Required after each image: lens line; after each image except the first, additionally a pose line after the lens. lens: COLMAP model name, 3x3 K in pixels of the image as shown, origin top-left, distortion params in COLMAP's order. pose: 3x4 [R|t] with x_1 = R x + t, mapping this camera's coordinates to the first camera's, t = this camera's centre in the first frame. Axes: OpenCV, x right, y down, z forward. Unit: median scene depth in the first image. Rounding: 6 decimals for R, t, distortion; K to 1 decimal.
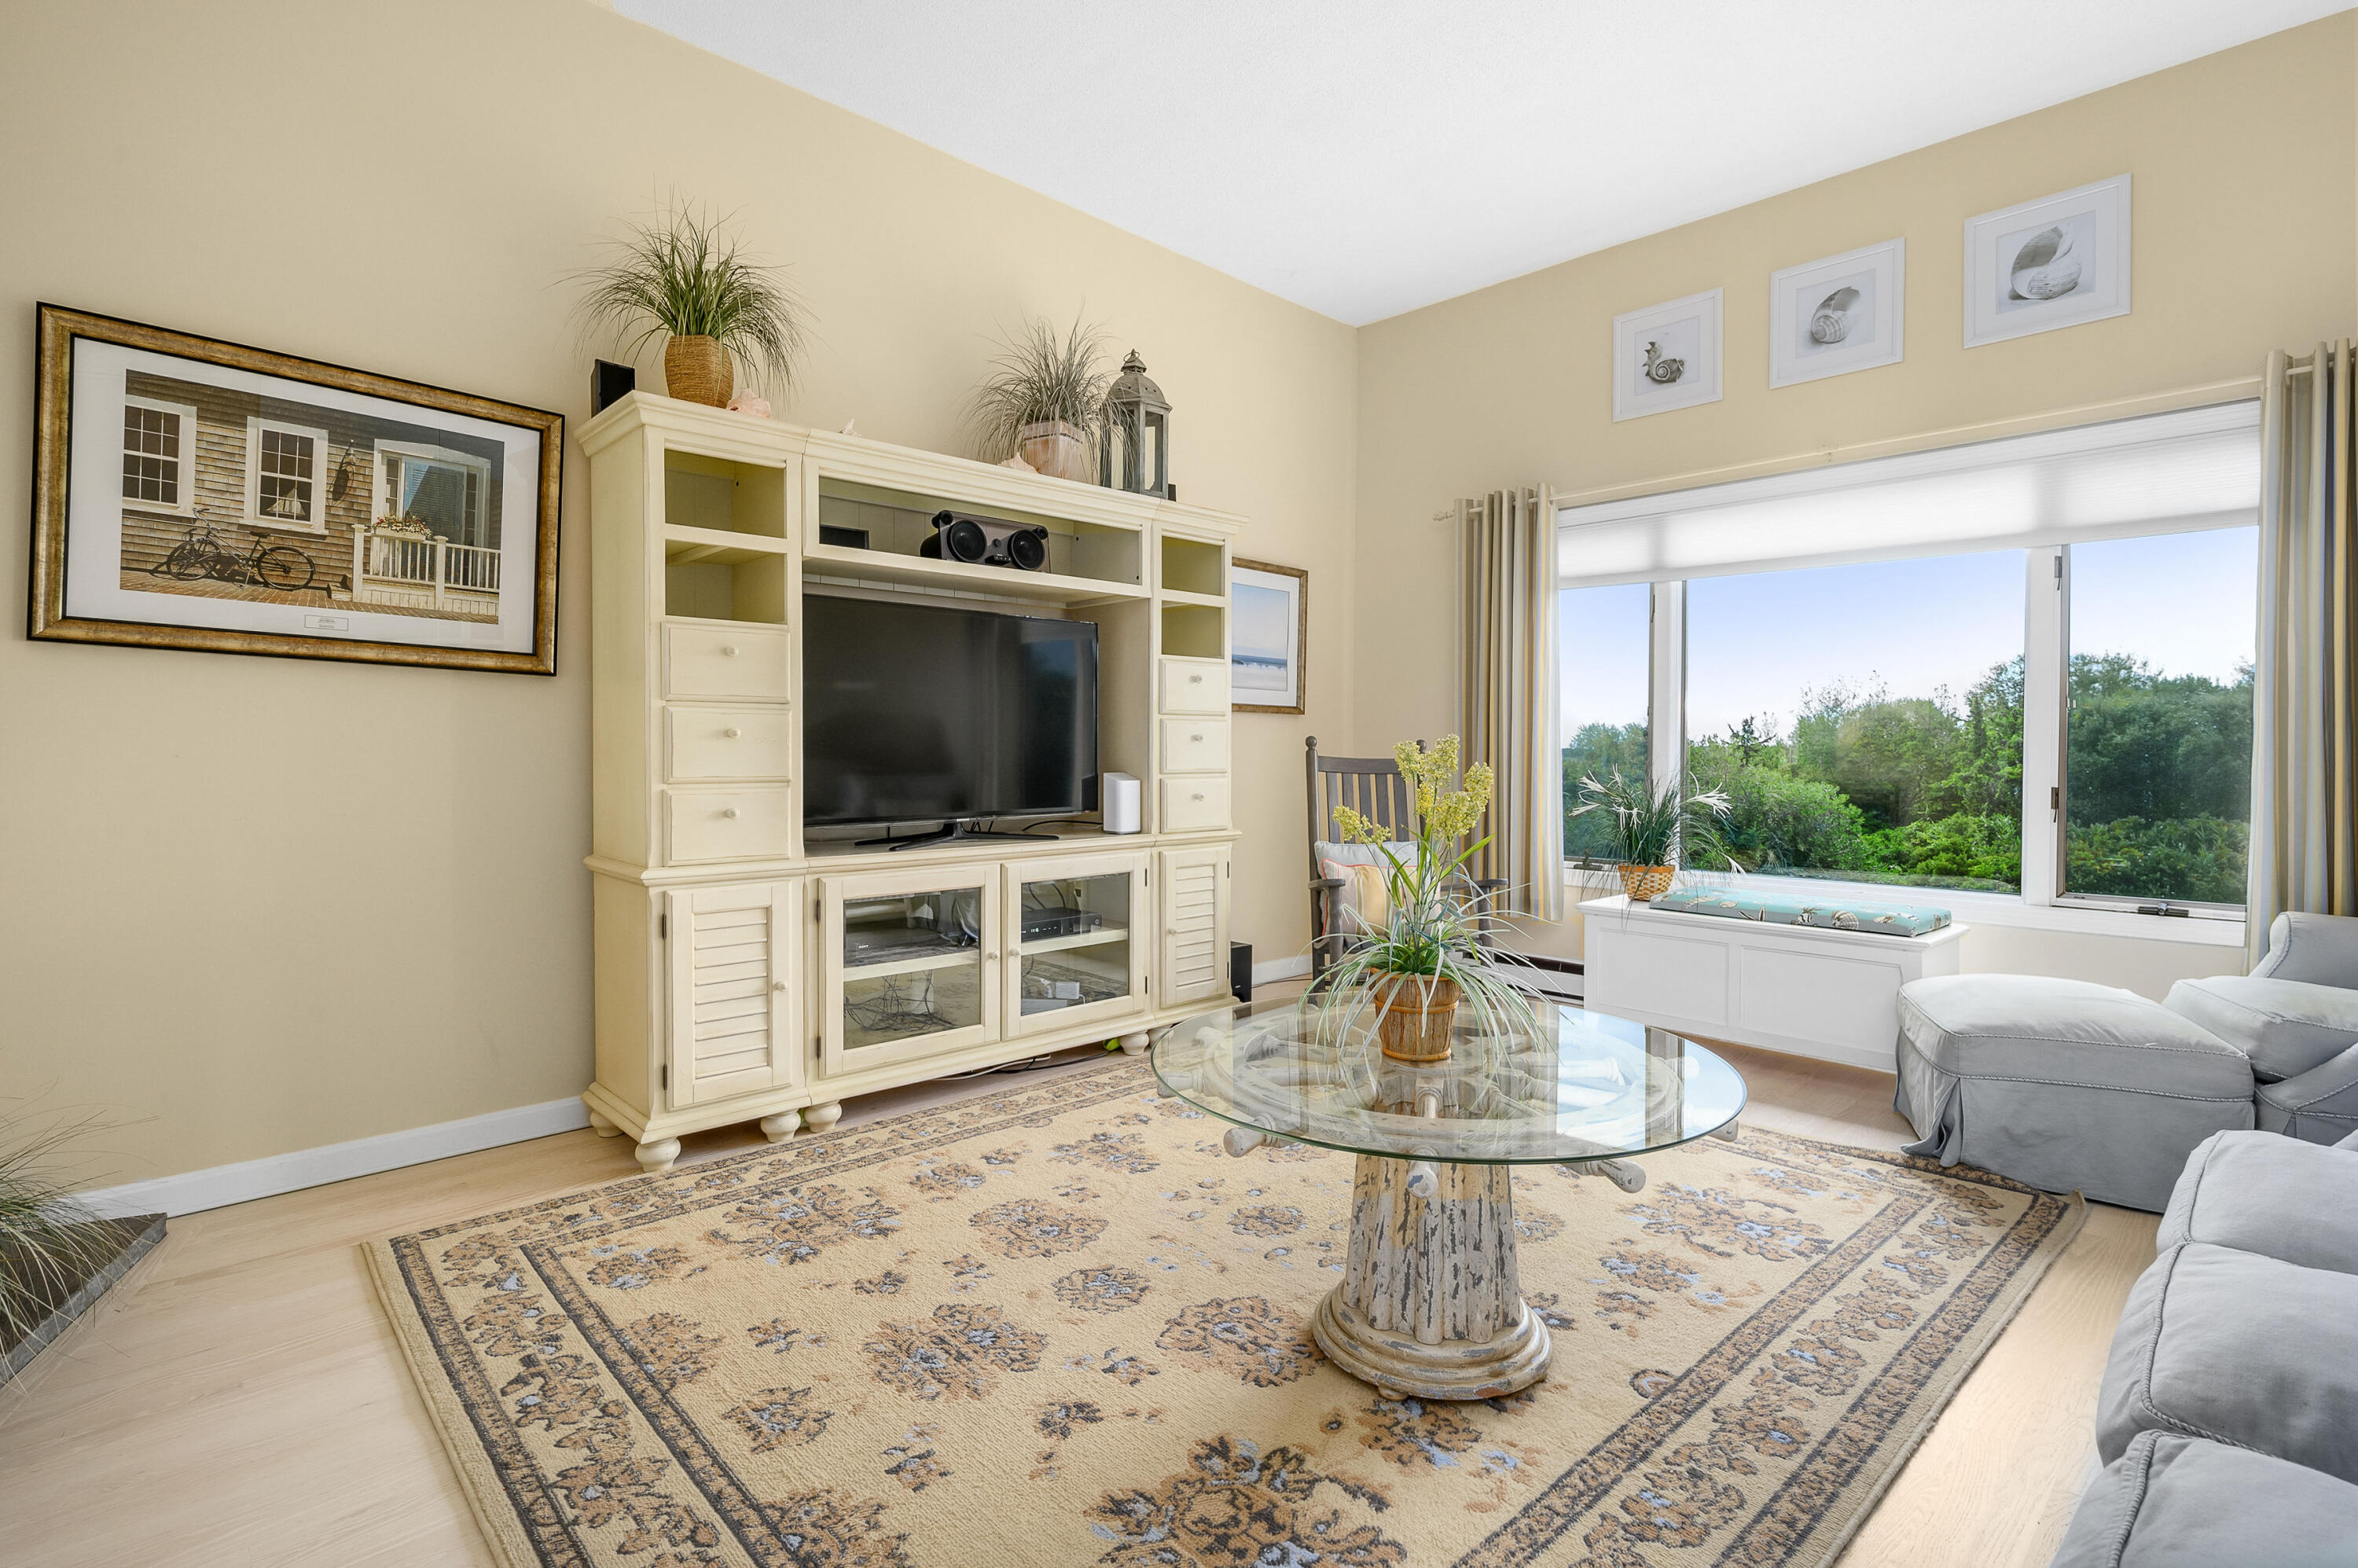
lens RADIAL K [[1140.8, 0, 1176.7], [0, 1140.8, 777.6], [0, 0, 1]] dist [0.000806, 0.000474]
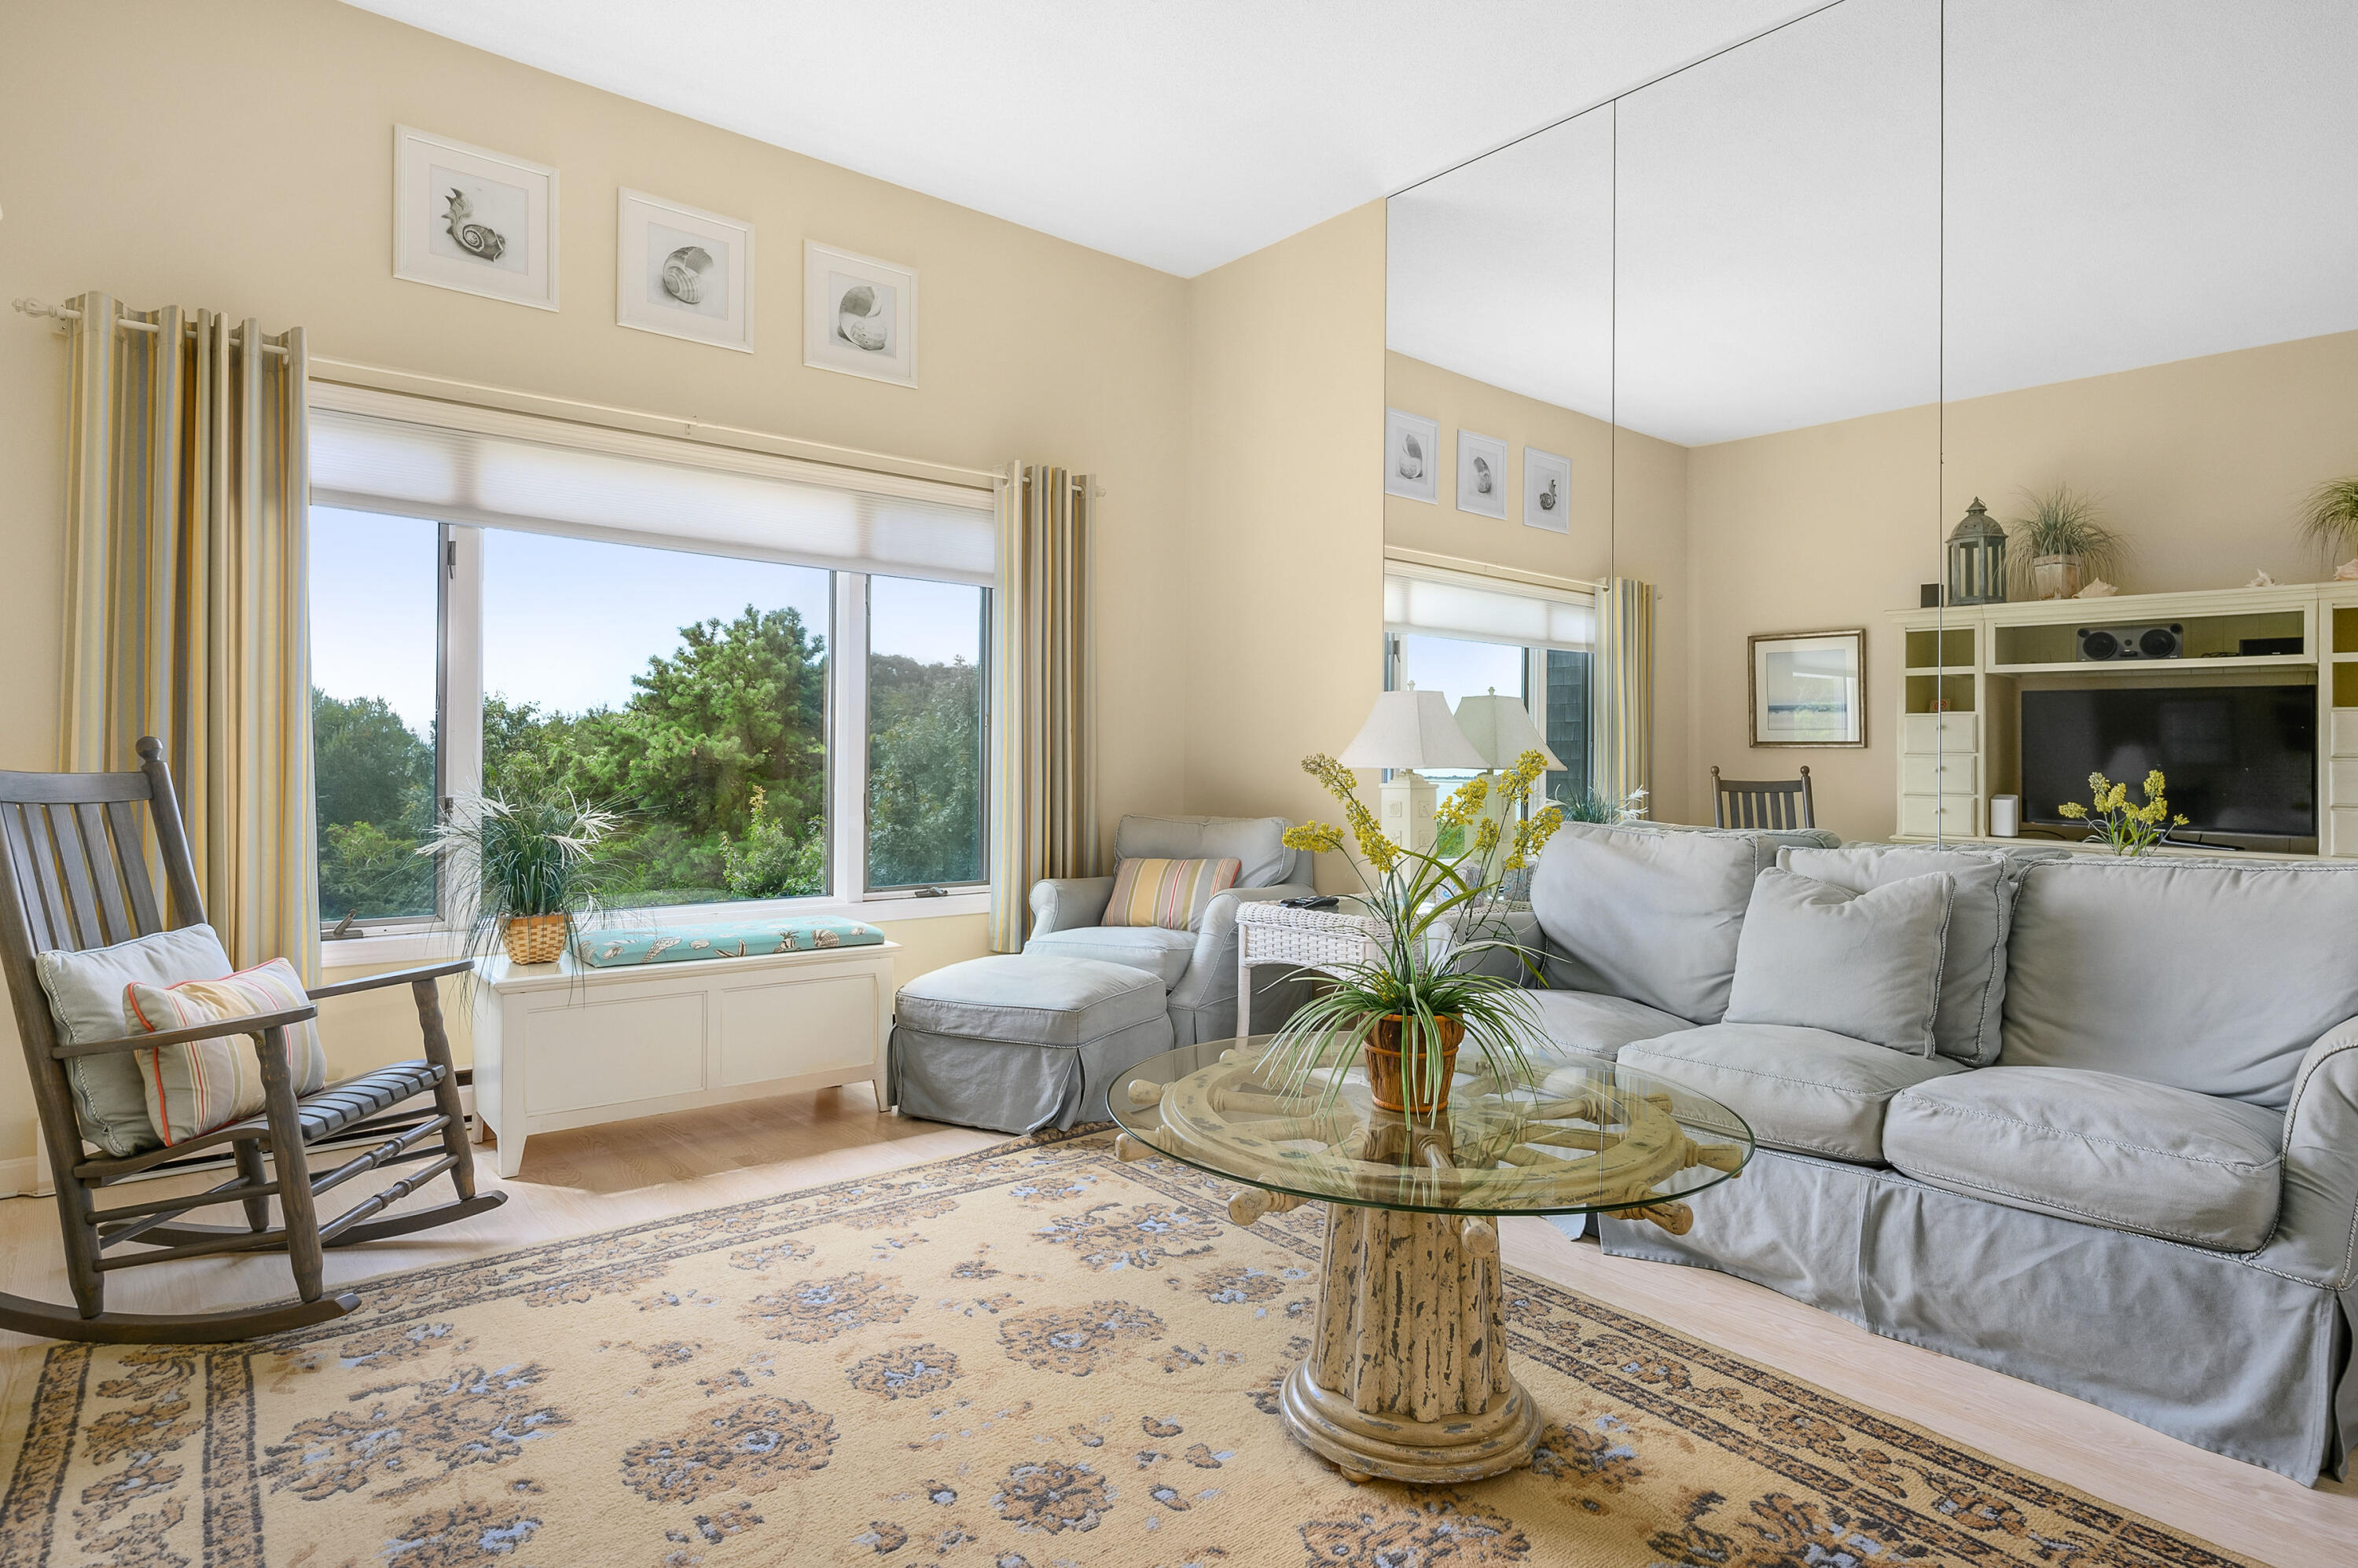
lens RADIAL K [[1273.1, 0, 1183.5], [0, 1273.1, 775.6], [0, 0, 1]] dist [-0.008404, -0.001105]
pose [[0.070809, -0.009833, 0.997441, -0.434745], [0.017959, 0.999802, 0.008581, -0.013671], [-0.997328, 0.017305, 0.070972, 0.608906]]
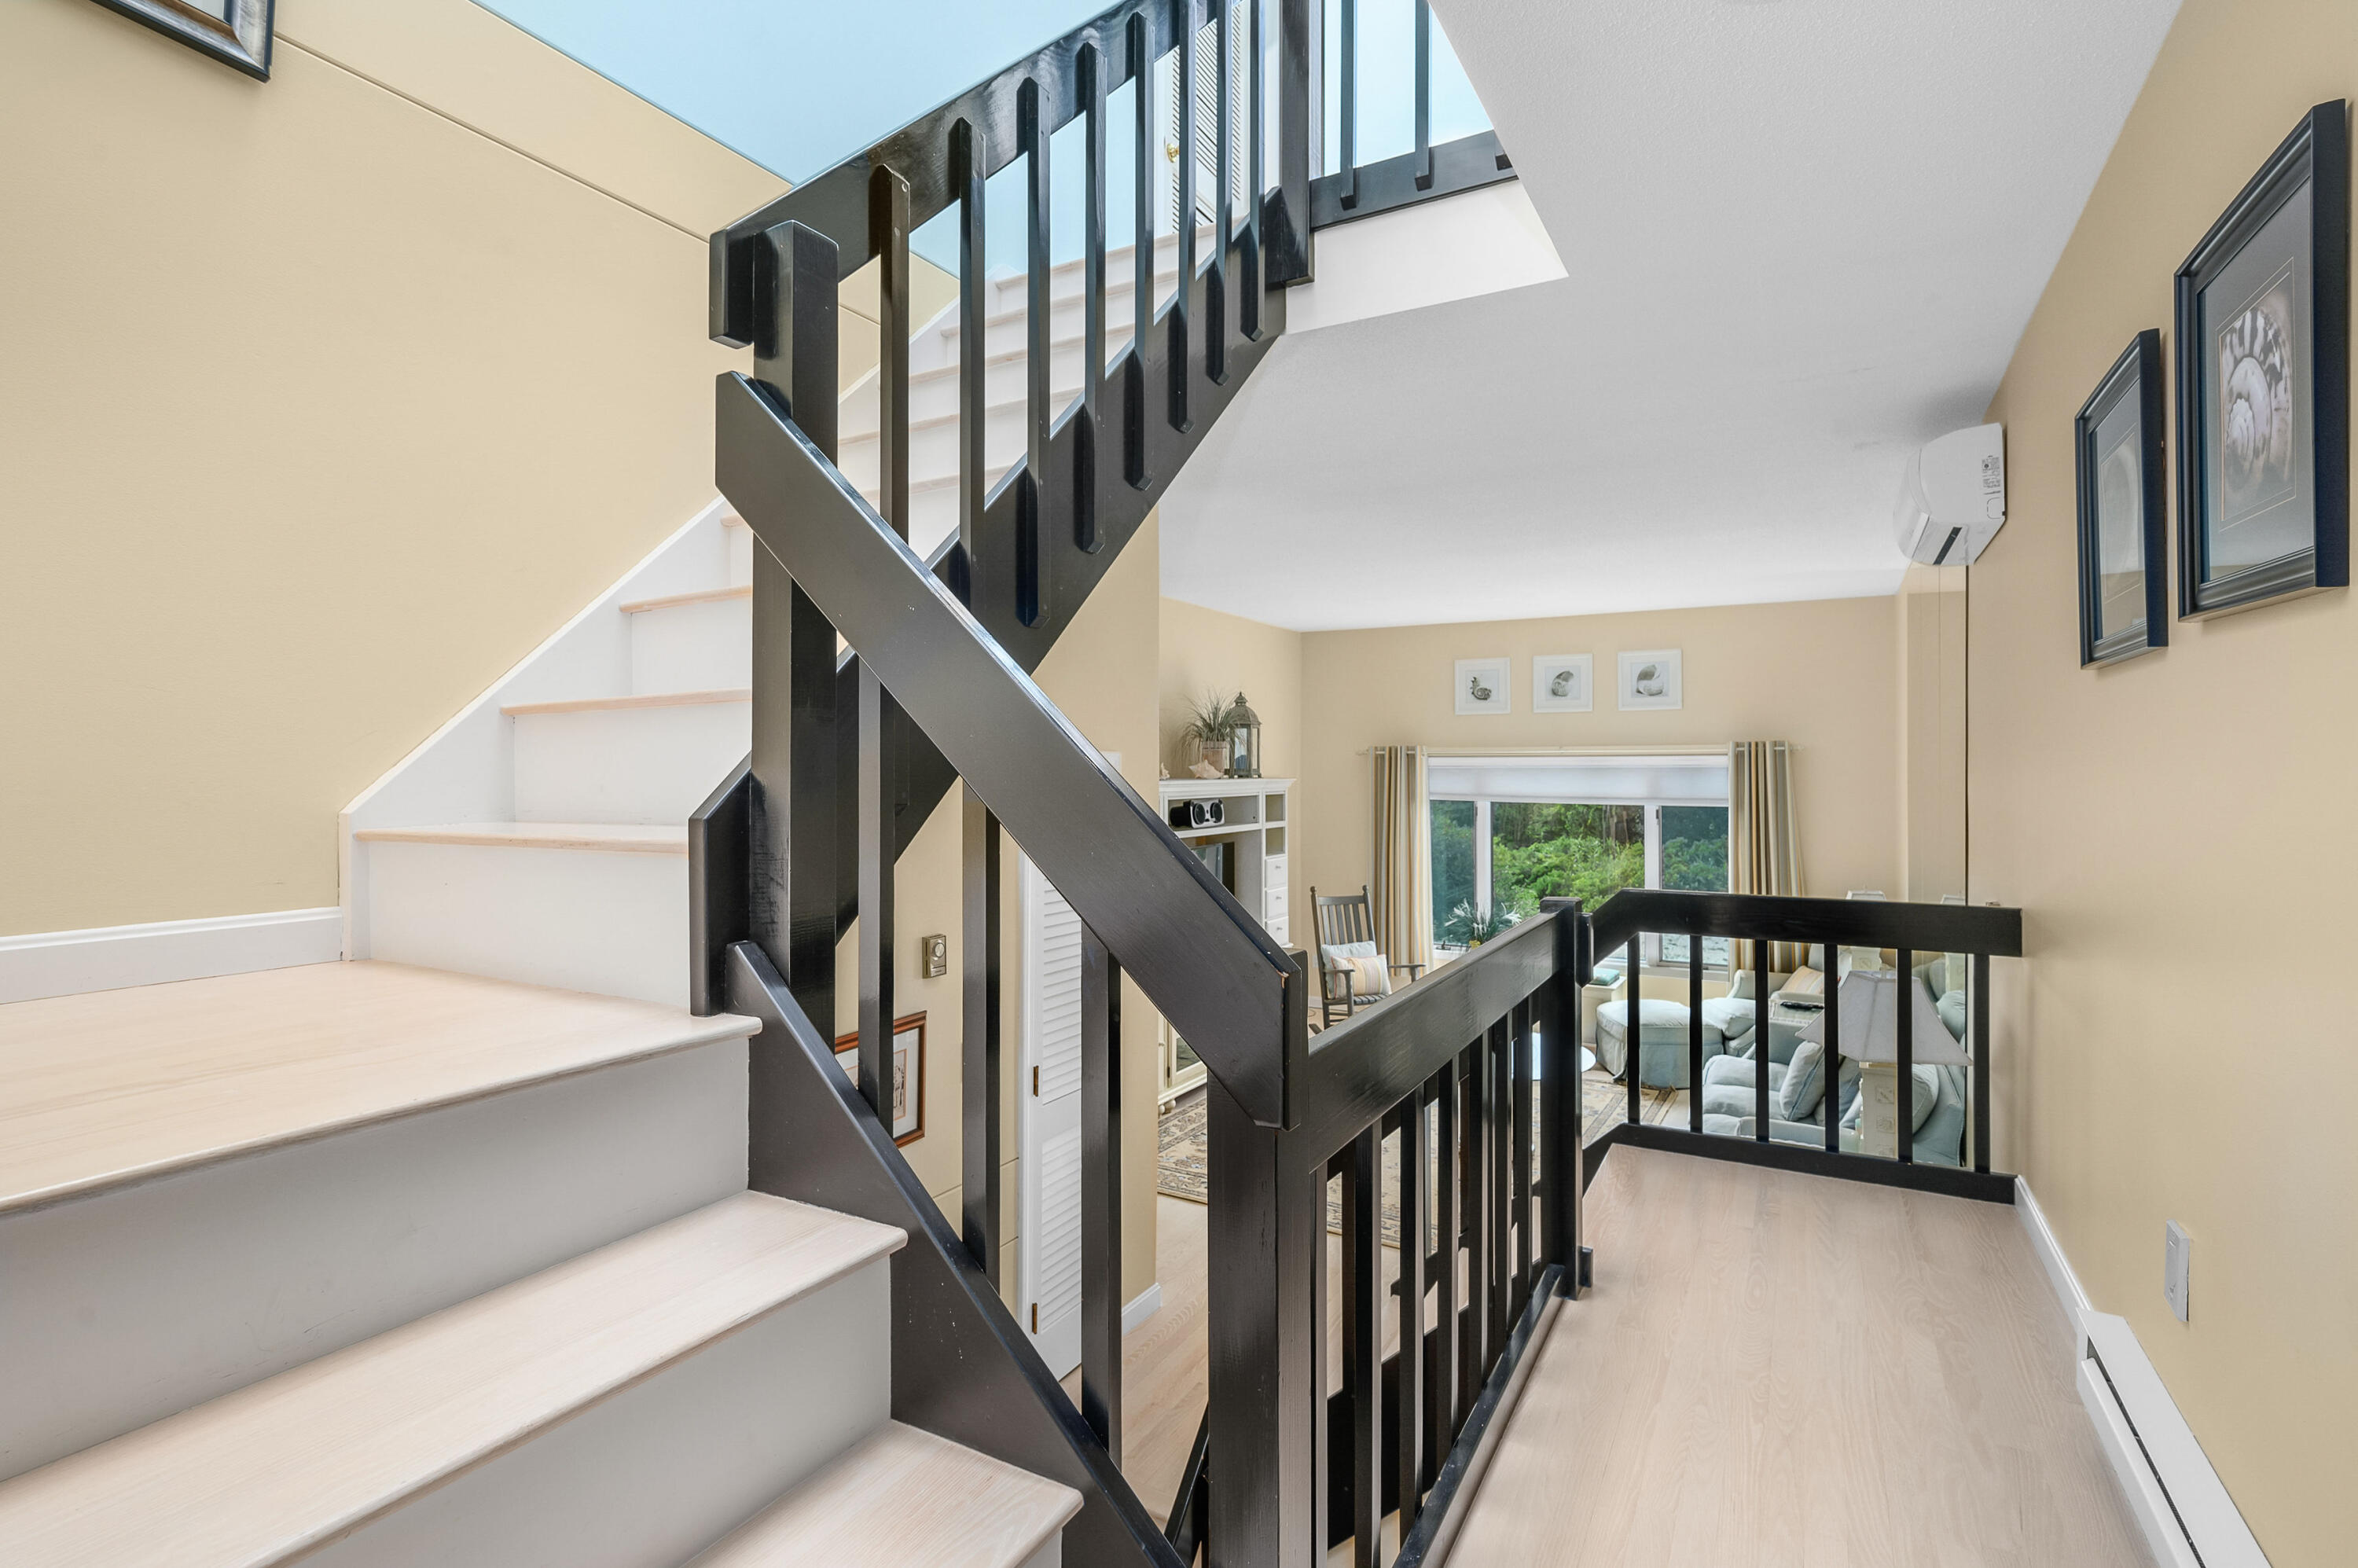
lens RADIAL K [[1140.8, 0, 1182.0], [0, 1140.8, 764.5], [0, 0, 1]] dist [0.000806, 0.000474]
pose [[0.958893, -0.003439, 0.283746, -0.754123], [0.010578, 0.999665, -0.023634, -0.237846], [-0.283570, 0.025664, 0.958608, -0.880378]]
